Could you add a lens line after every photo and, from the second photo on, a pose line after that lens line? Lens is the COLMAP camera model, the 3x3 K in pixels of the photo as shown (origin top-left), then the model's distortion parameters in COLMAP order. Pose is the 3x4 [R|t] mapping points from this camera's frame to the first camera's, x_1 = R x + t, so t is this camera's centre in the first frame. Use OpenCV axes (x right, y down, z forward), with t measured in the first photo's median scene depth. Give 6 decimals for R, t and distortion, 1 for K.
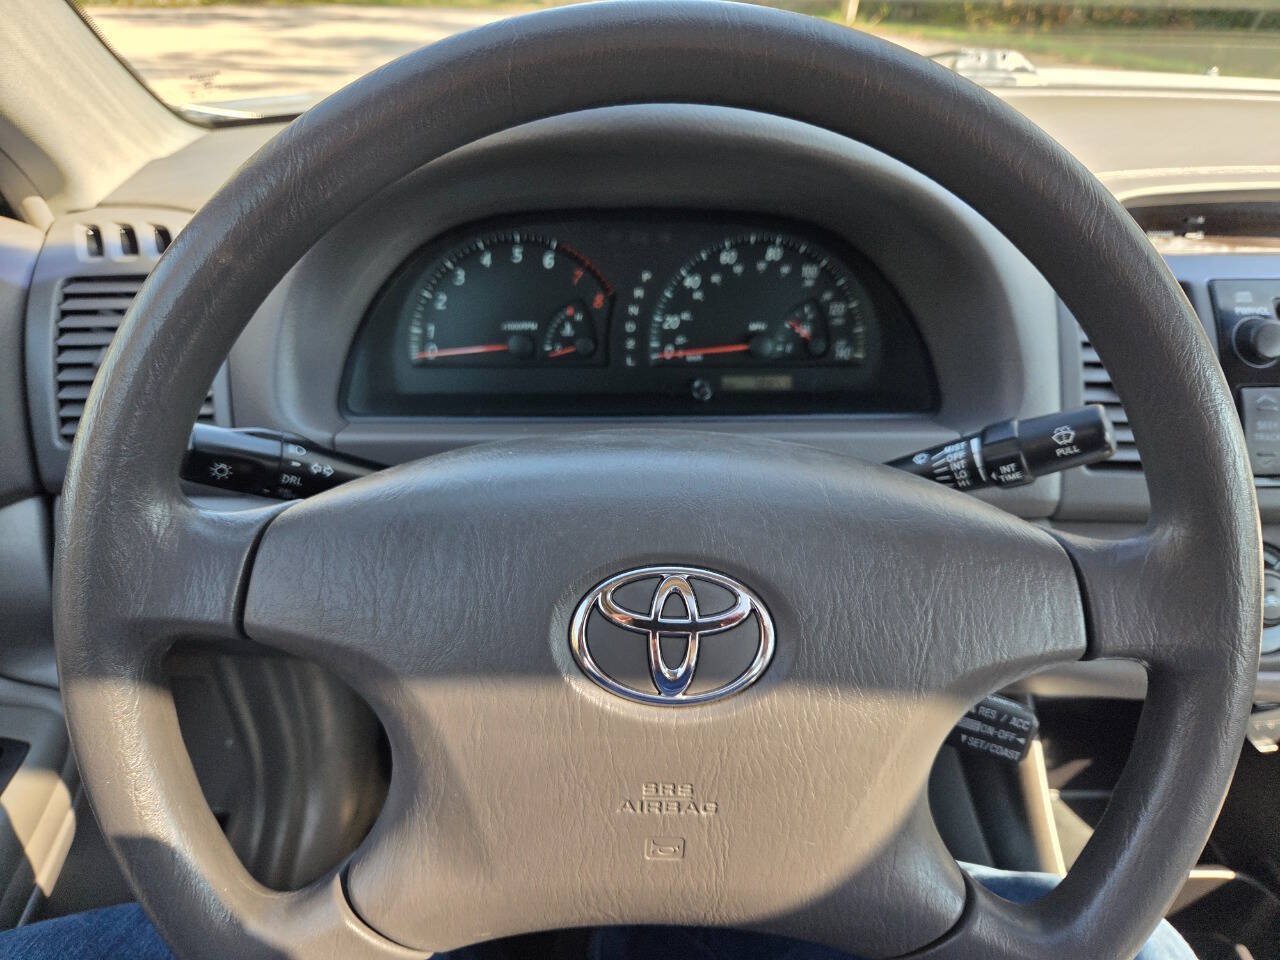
lens RADIAL K [[874.6, 0, 638.1], [0, 874.6, 483.3], [0, 0, 1]] dist [0.041277, -0.043589]
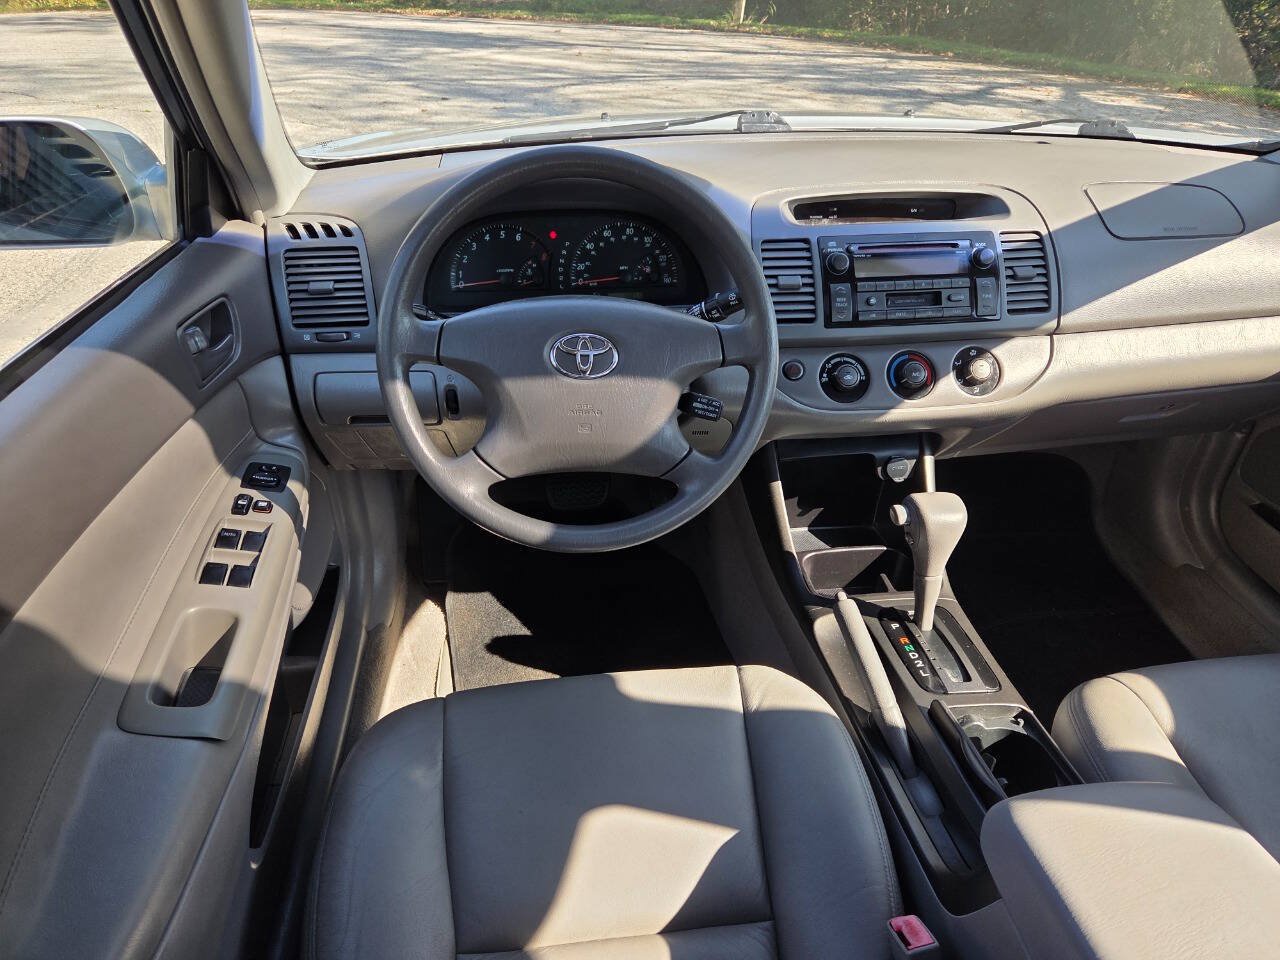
lens RADIAL K [[851.6, 0, 641.7], [0, 851.6, 481.2], [0, 0, 1]] dist [0.064981, -0.050153]
pose [[0.994702, -0.050868, 0.089330, -0.023924], [0.049796, 0.998659, 0.014192, 0.289792], [-0.089932, -0.009669, 0.995901, -0.982023]]
